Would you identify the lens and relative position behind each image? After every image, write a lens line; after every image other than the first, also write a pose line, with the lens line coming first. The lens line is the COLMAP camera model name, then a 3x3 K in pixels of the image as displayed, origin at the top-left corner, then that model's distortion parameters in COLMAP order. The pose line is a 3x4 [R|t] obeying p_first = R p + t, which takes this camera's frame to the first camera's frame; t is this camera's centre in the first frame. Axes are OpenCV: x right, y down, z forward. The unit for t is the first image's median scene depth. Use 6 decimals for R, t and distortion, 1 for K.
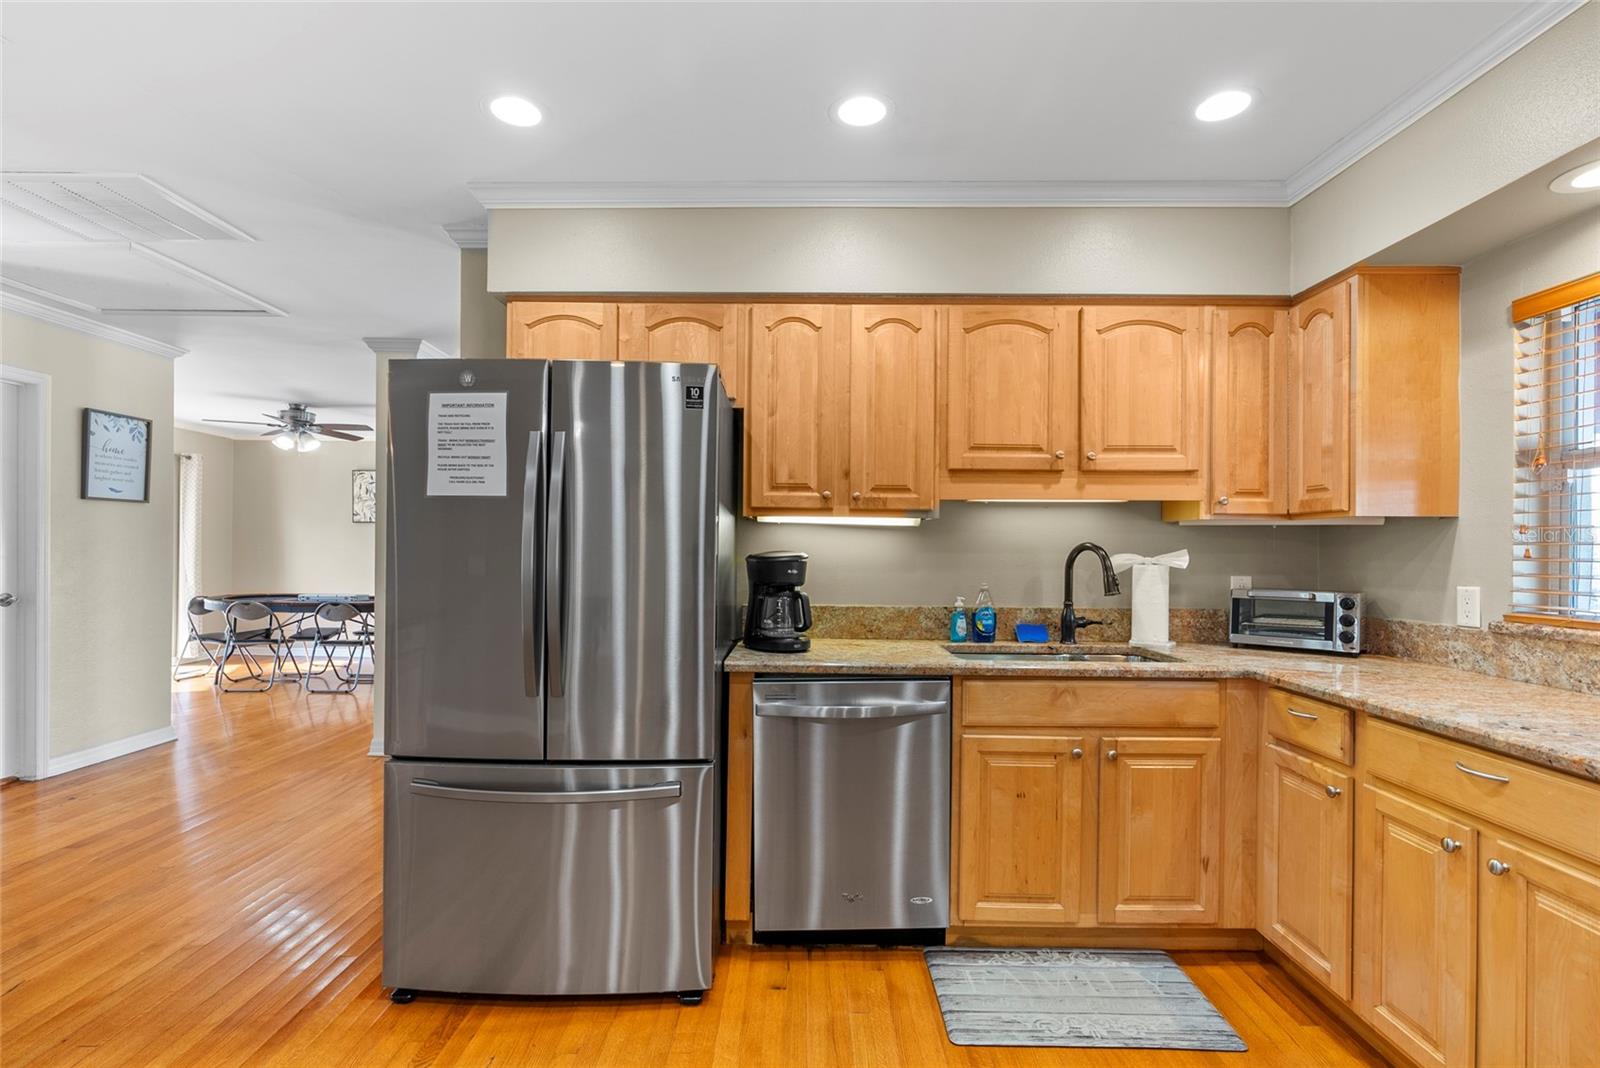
lens RADIAL K [[742.2, 0, 797.0], [0, 742.2, 551.6], [0, 0, 1]] dist [-0.000697, 0.000367]
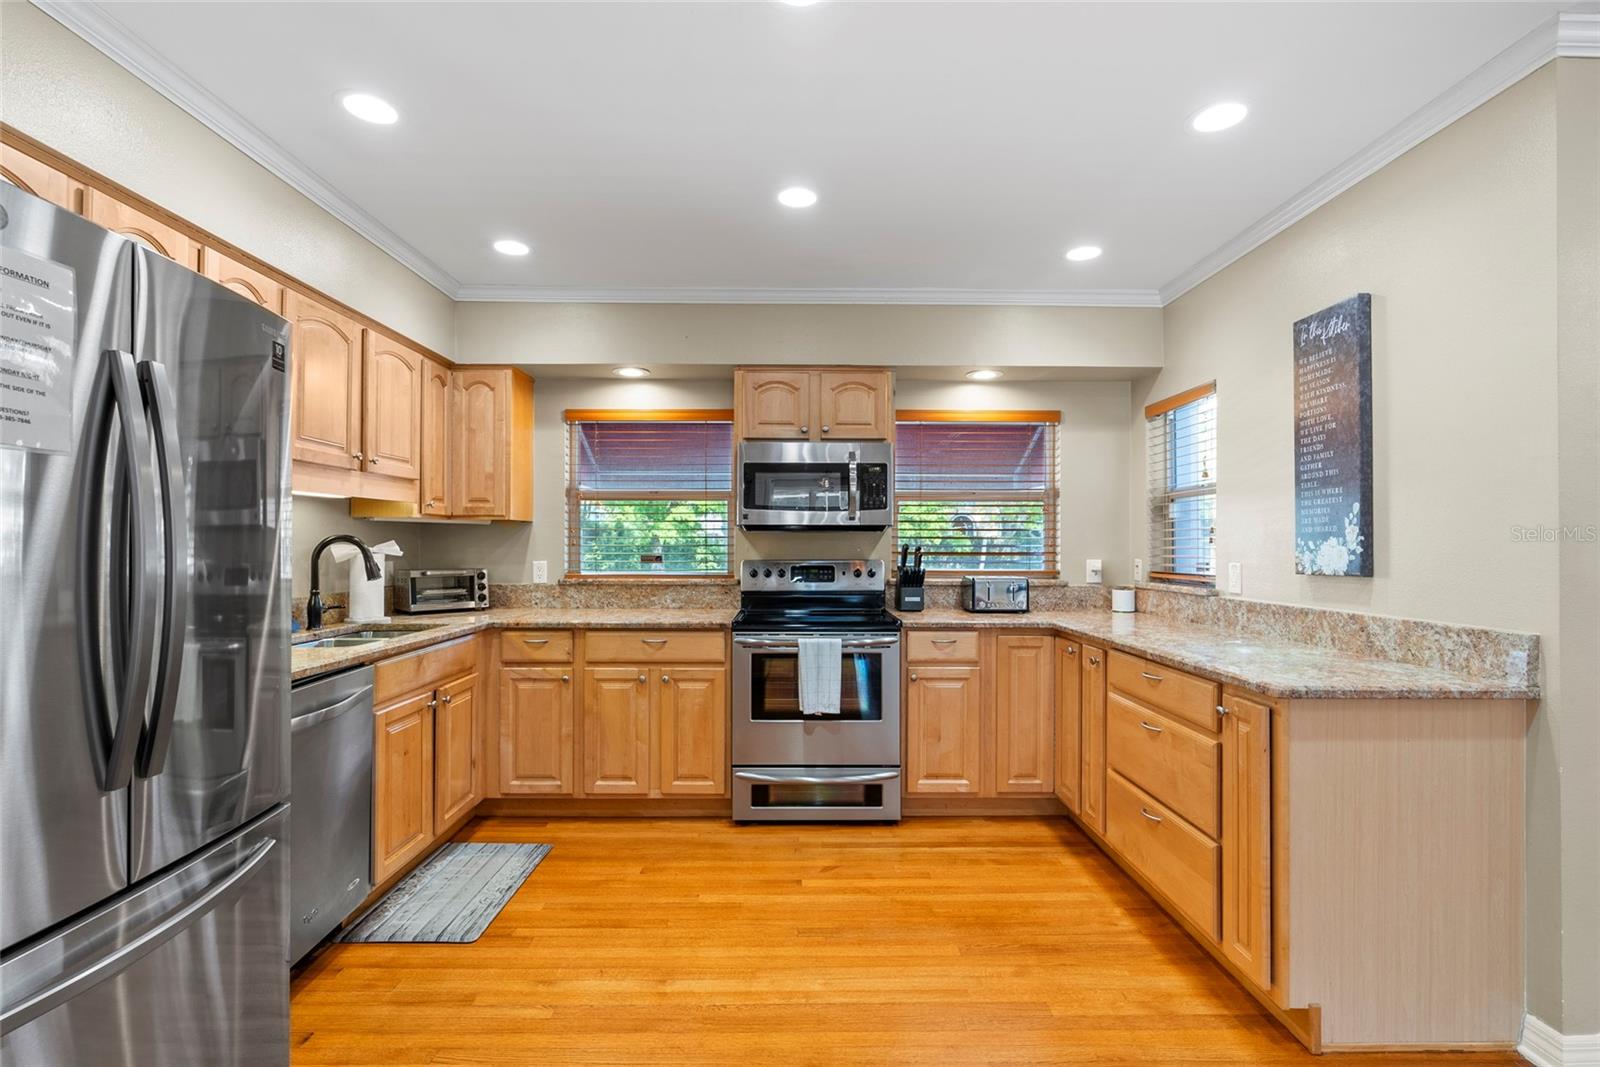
lens RADIAL K [[742.2, 0, 797.0], [0, 742.2, 551.1], [0, 0, 1]] dist [-0.000697, 0.000367]
pose [[-0.020592, -0.017116, 0.999641, -0.868240], [0.003690, 0.999845, 0.017195, -0.005242], [-0.999781, 0.004042, -0.020525, 0.411295]]
